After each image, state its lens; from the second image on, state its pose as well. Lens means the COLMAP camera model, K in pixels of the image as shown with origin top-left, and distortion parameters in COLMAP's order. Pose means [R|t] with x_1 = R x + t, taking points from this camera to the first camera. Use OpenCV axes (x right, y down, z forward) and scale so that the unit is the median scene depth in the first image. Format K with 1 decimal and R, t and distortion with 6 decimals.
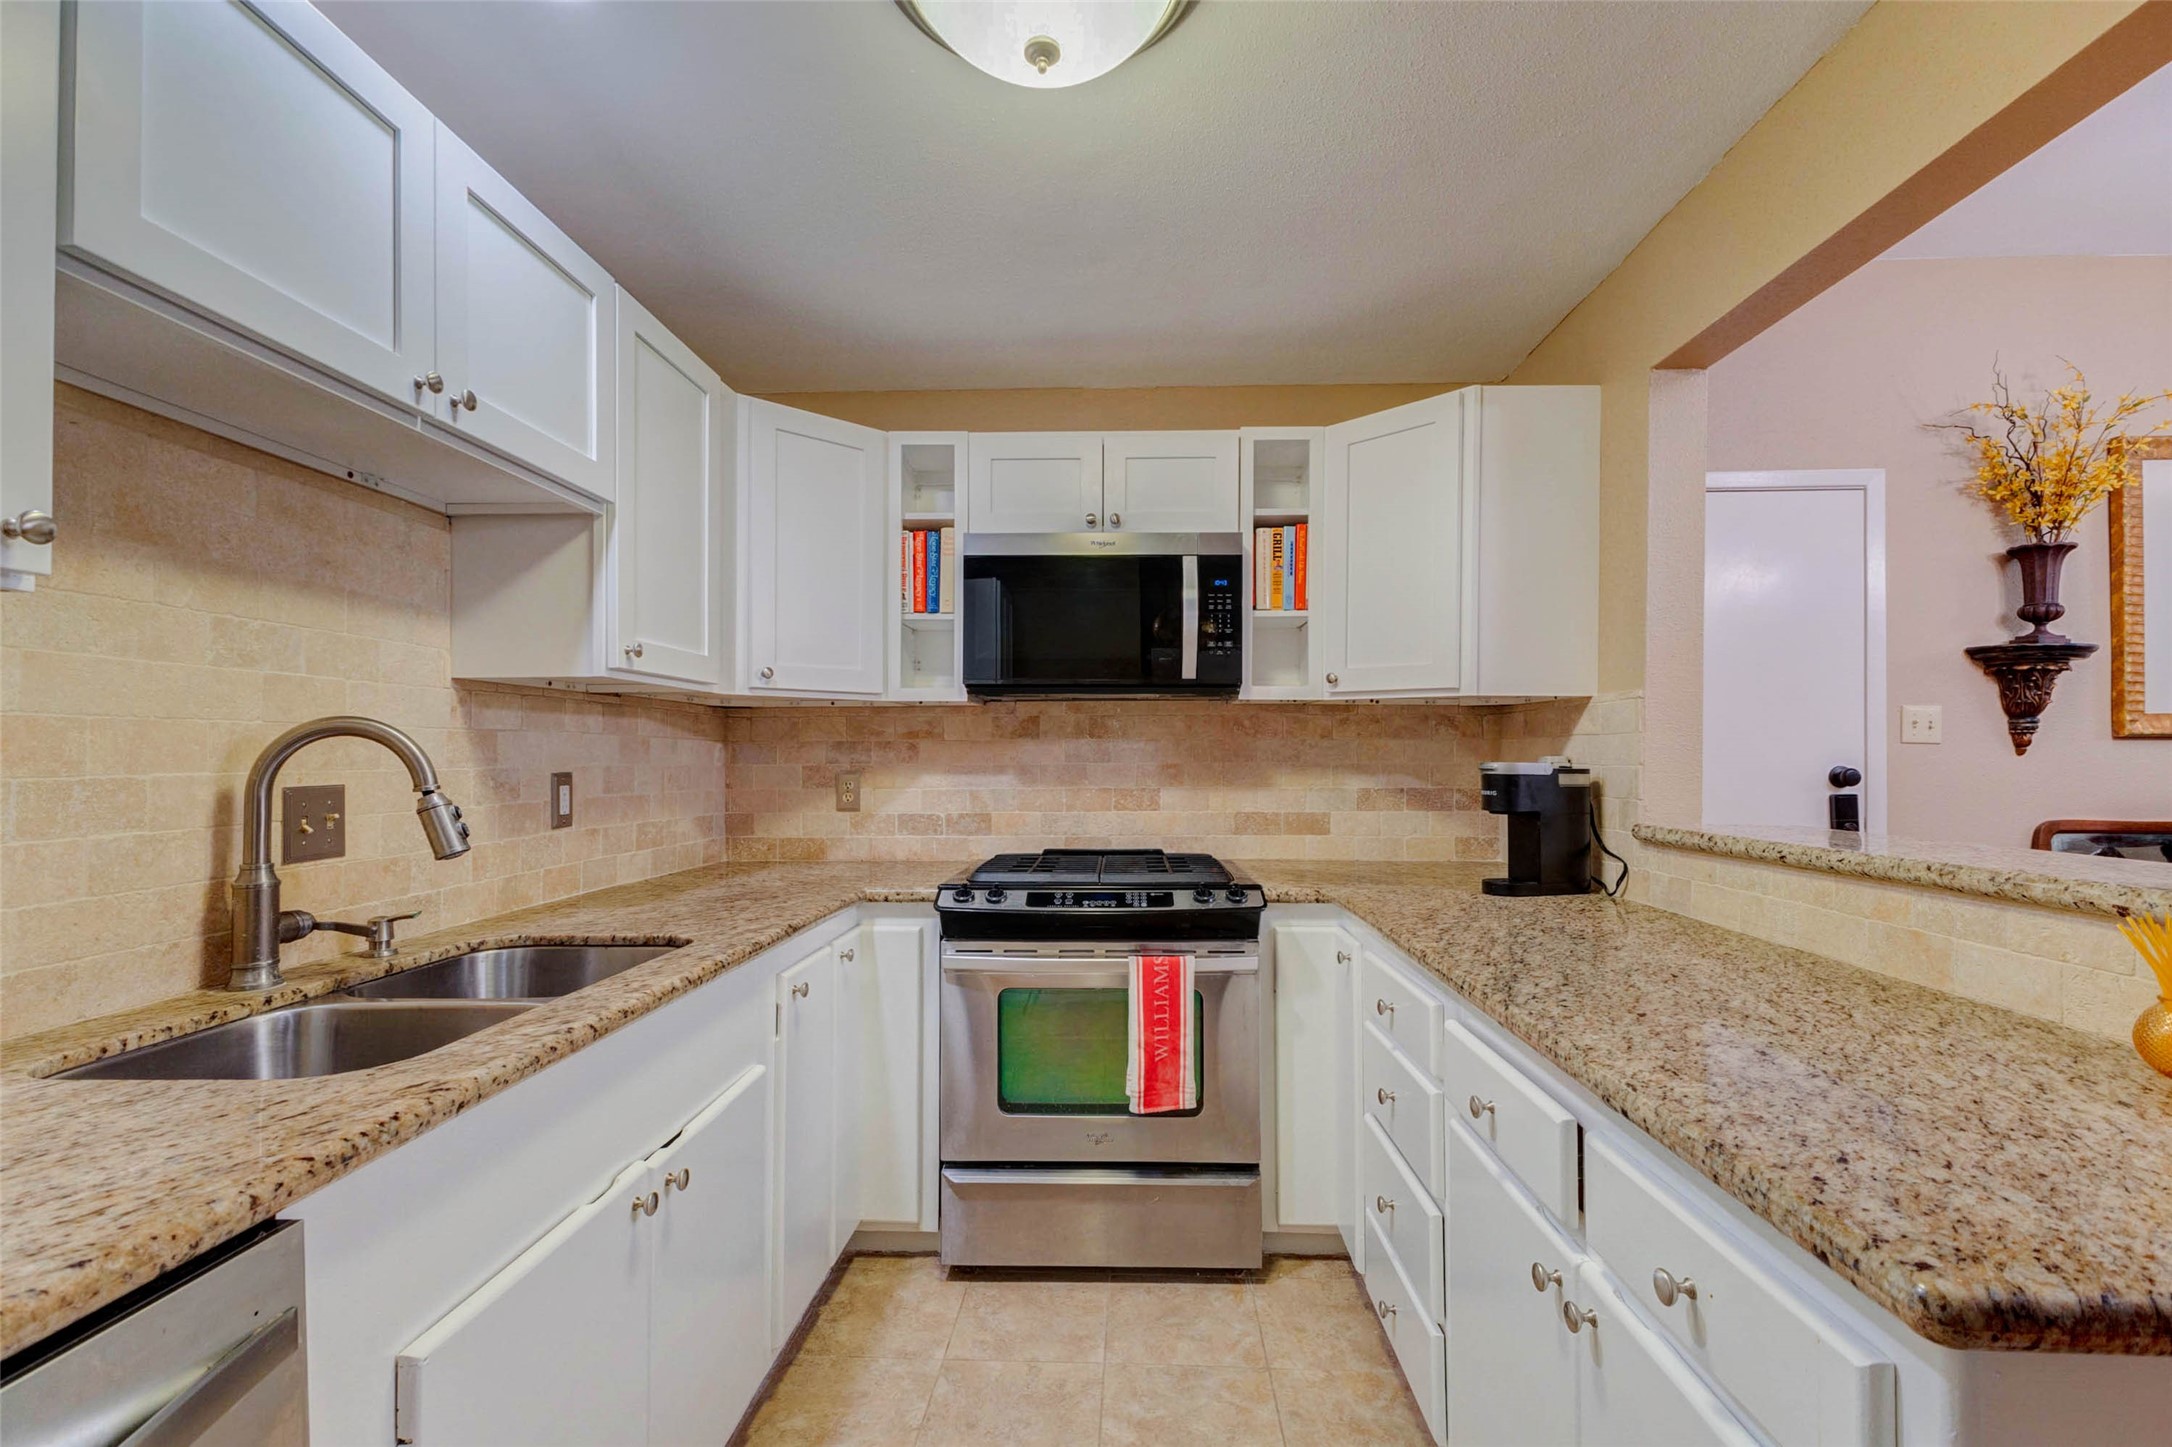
lens RADIAL K [[952.3, 0, 1088.4], [0, 952.3, 739.8], [0, 0, 1]] dist [0.013102, -0.000477]
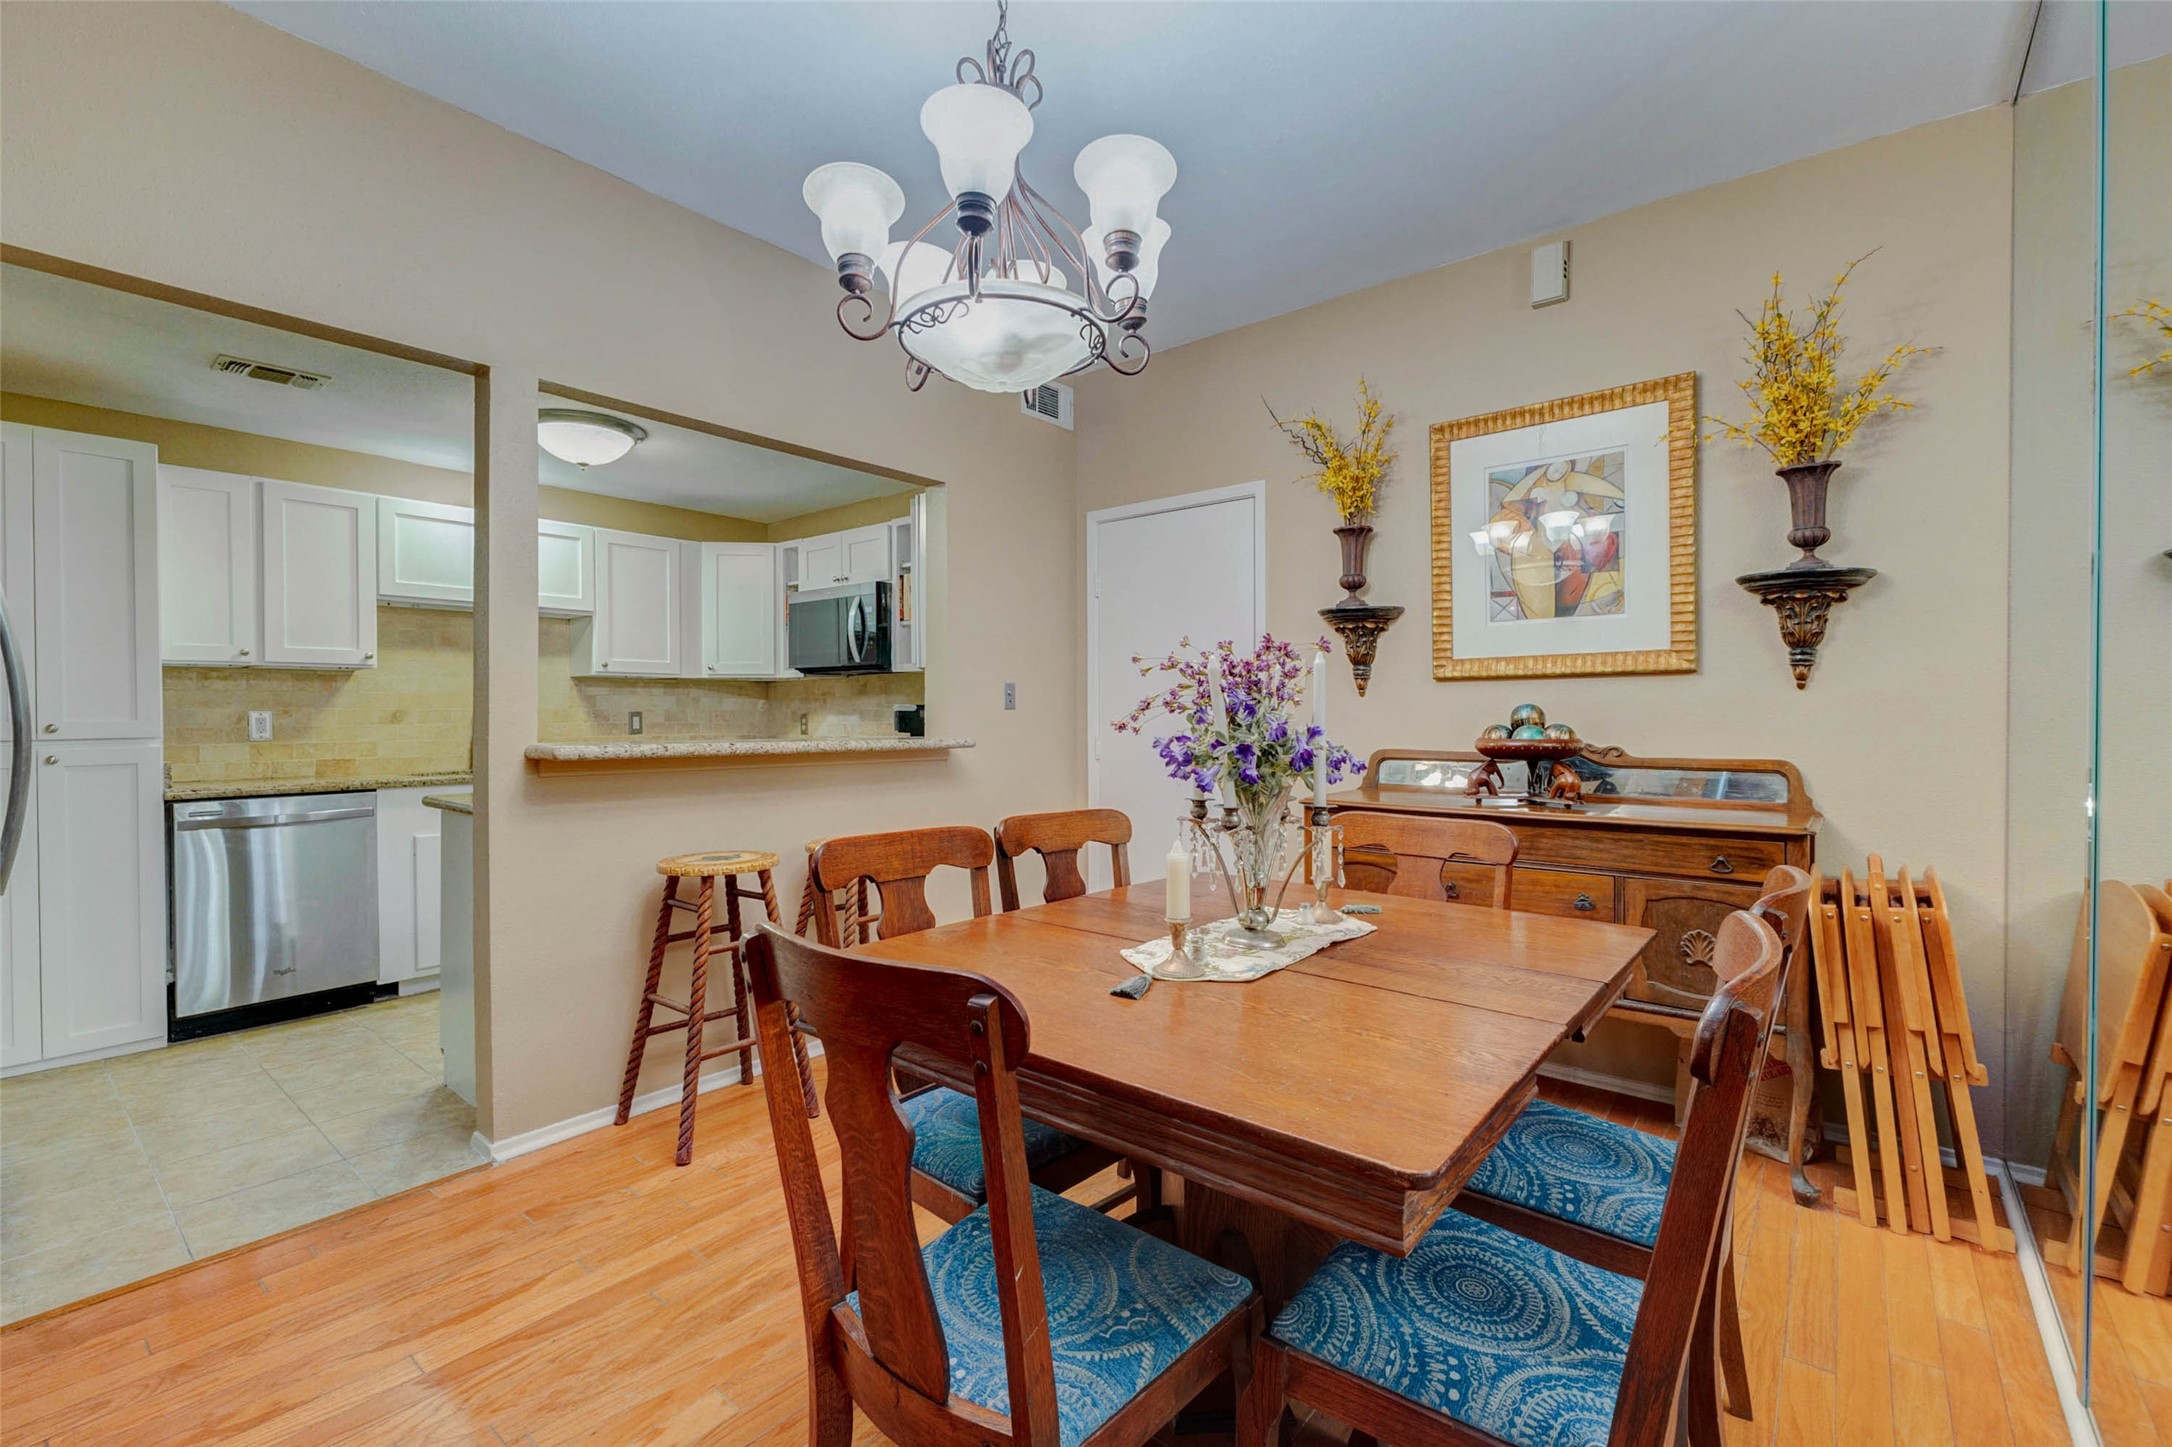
lens RADIAL K [[952.3, 0, 1058.0], [0, 952.3, 713.8], [0, 0, 1]] dist [0.013102, -0.000477]
pose [[0.783377, -0.002799, -0.621541, 1.507792], [0.012028, 0.999871, 0.010657, 0.021349], [0.621431, -0.015824, 0.783309, -0.208167]]
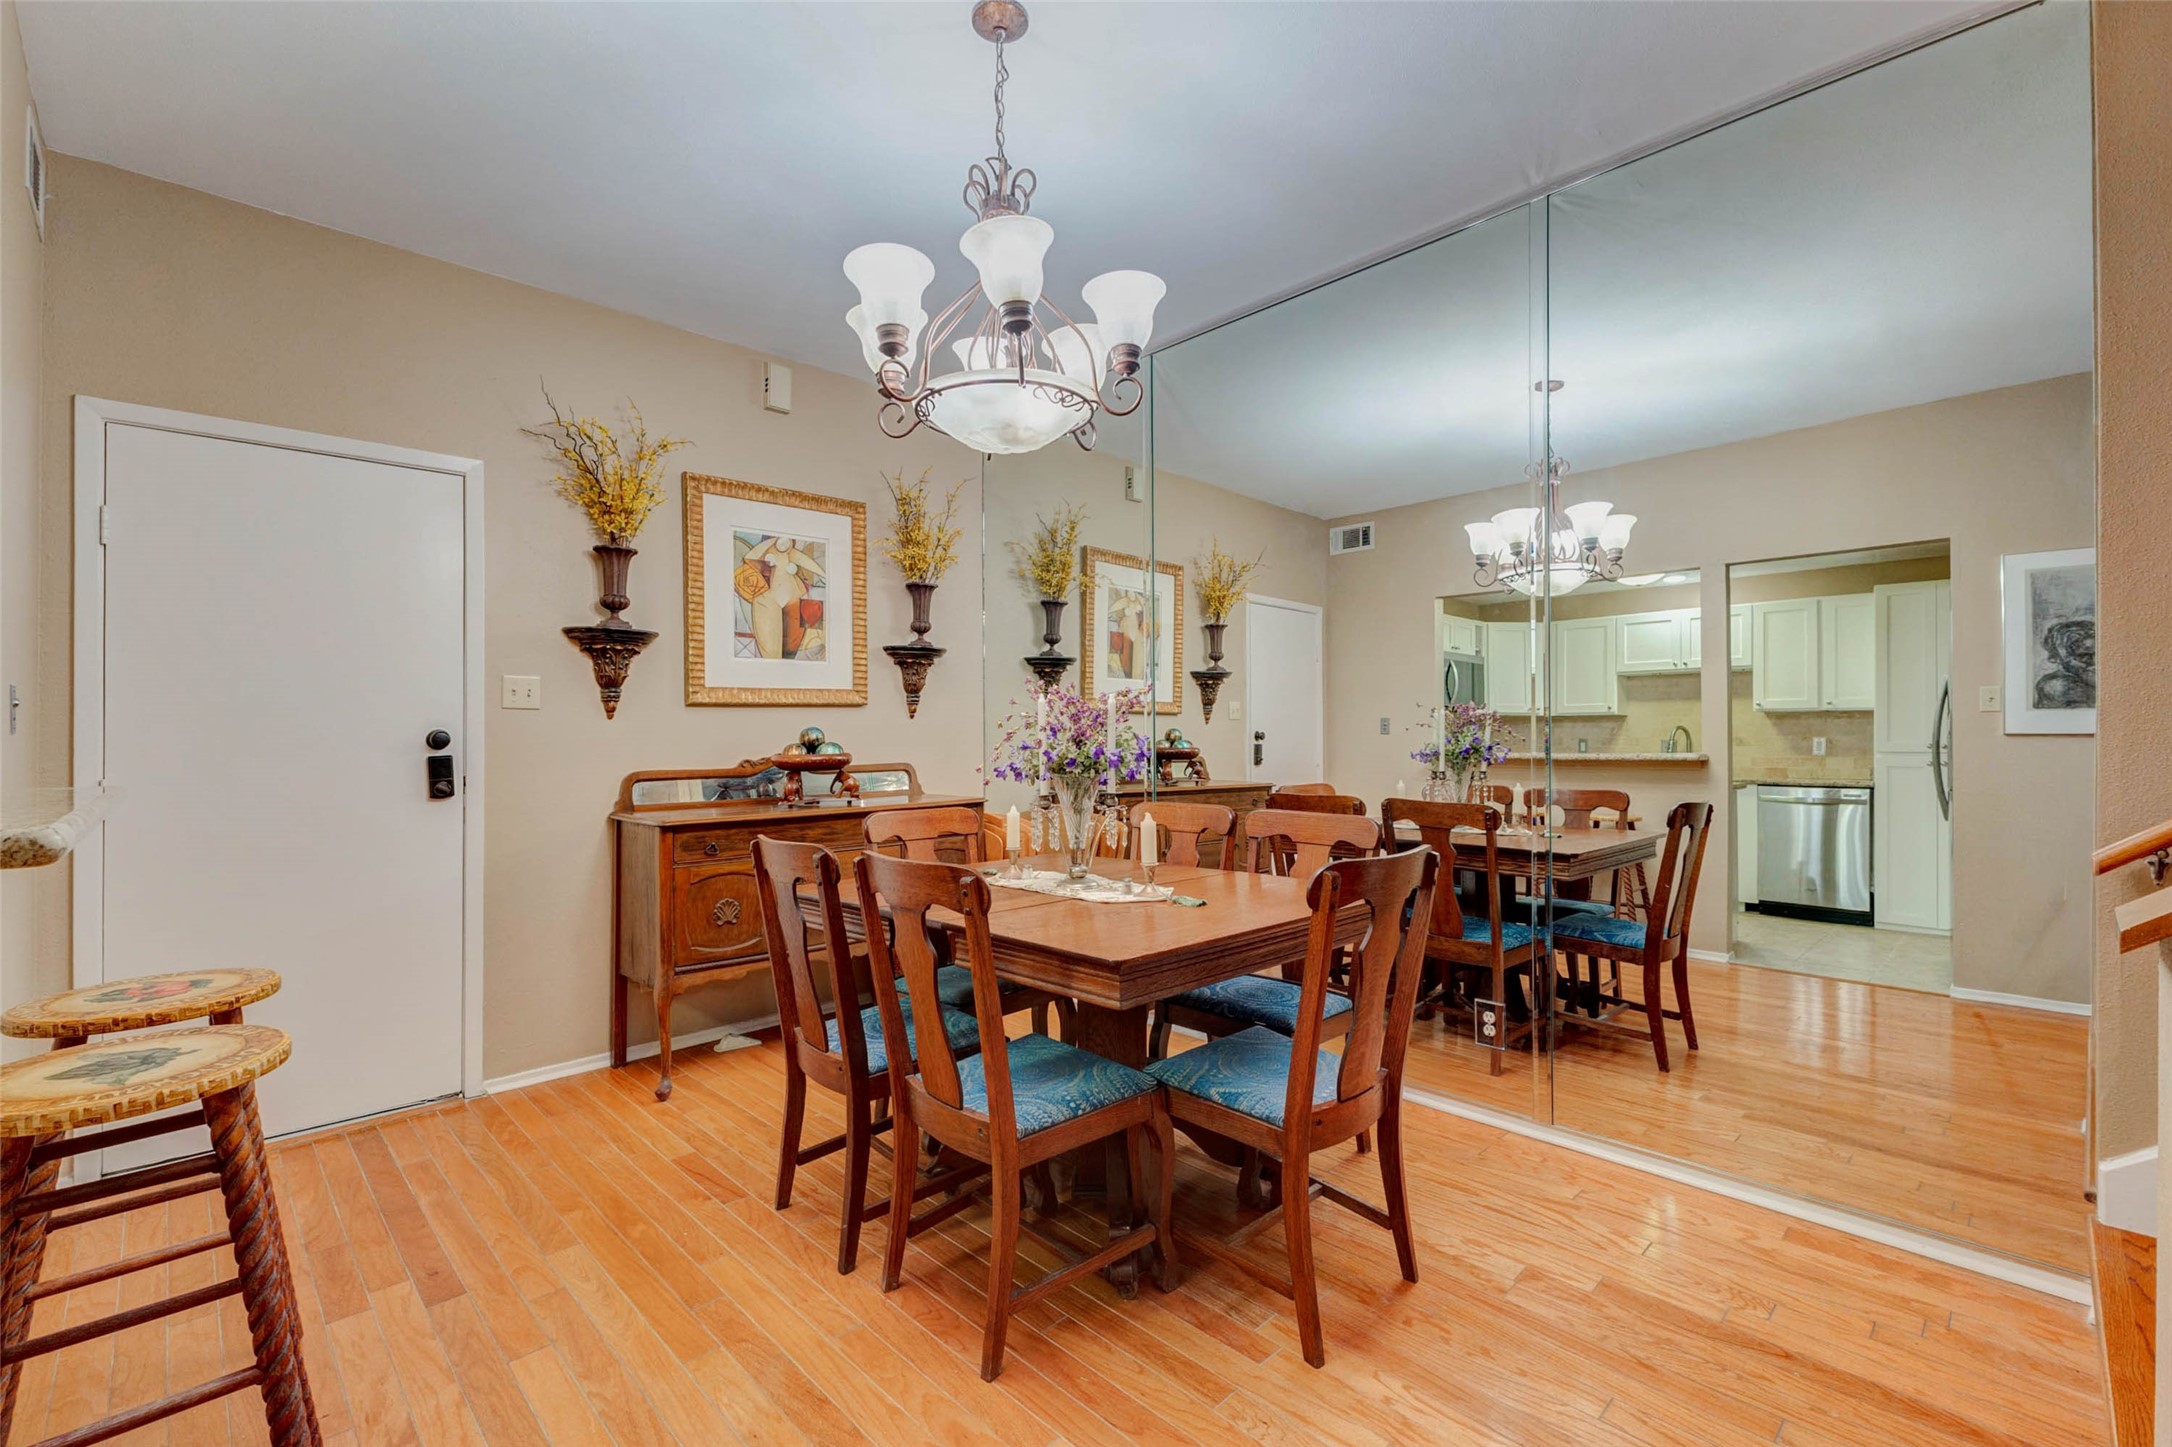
lens RADIAL K [[952.3, 0, 1098.0], [0, 952.3, 721.2], [0, 0, 1]] dist [0.013102, -0.000477]
pose [[0.689003, -0.001064, 0.724757, 0.551328], [0.004365, 0.999987, -0.002681, 0.026085], [-0.724745, 0.005011, 0.688999, -0.288766]]
